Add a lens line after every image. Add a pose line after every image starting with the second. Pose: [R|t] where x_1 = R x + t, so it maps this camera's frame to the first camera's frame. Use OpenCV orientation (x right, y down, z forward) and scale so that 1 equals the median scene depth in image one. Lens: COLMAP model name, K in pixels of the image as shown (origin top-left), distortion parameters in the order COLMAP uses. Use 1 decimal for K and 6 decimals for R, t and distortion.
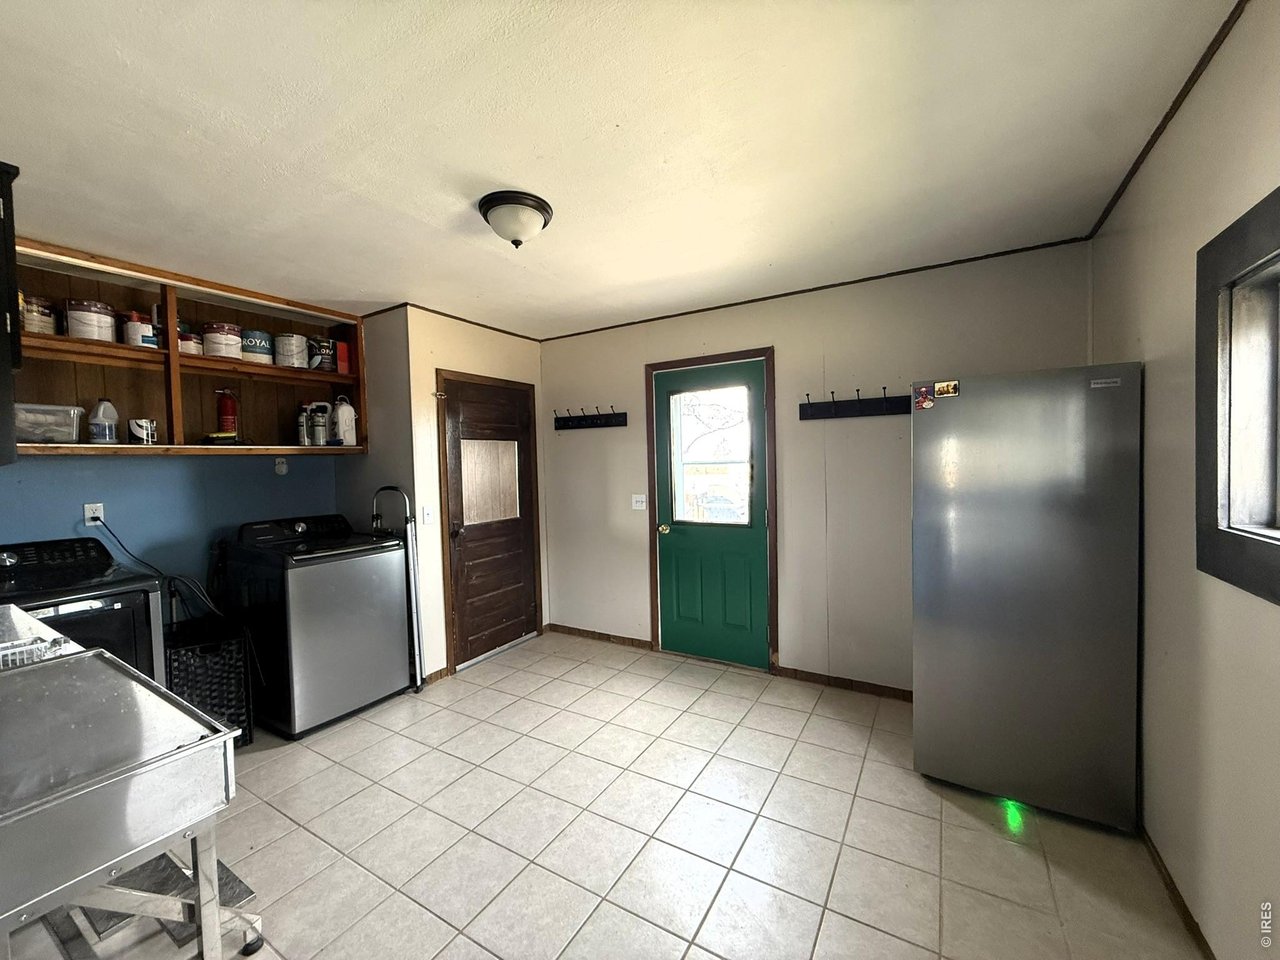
lens RADIAL K [[507.7, 0, 636.9], [0, 507.7, 479.9], [0, 0, 1]] dist [-0.001467, 0.000121]
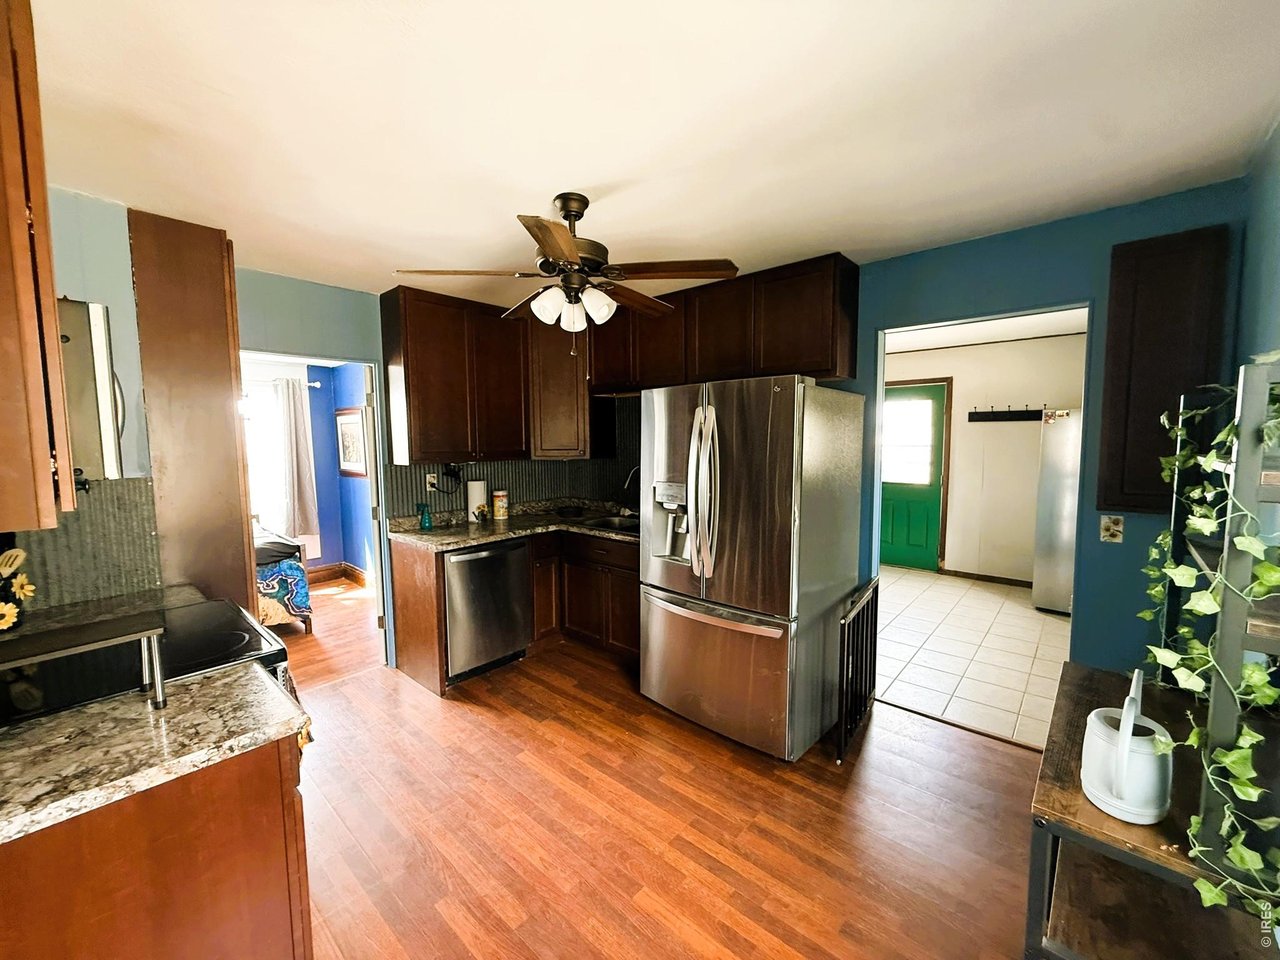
lens RADIAL K [[507.7, 0, 638.8], [0, 507.7, 481.4], [0, 0, 1]] dist [-0.001467, 0.000121]
pose [[0.983114, 0.032768, -0.180035, -0.444573], [-0.022920, 0.998139, 0.056510, 0.007961], [0.181551, -0.051429, 0.982036, -0.858751]]
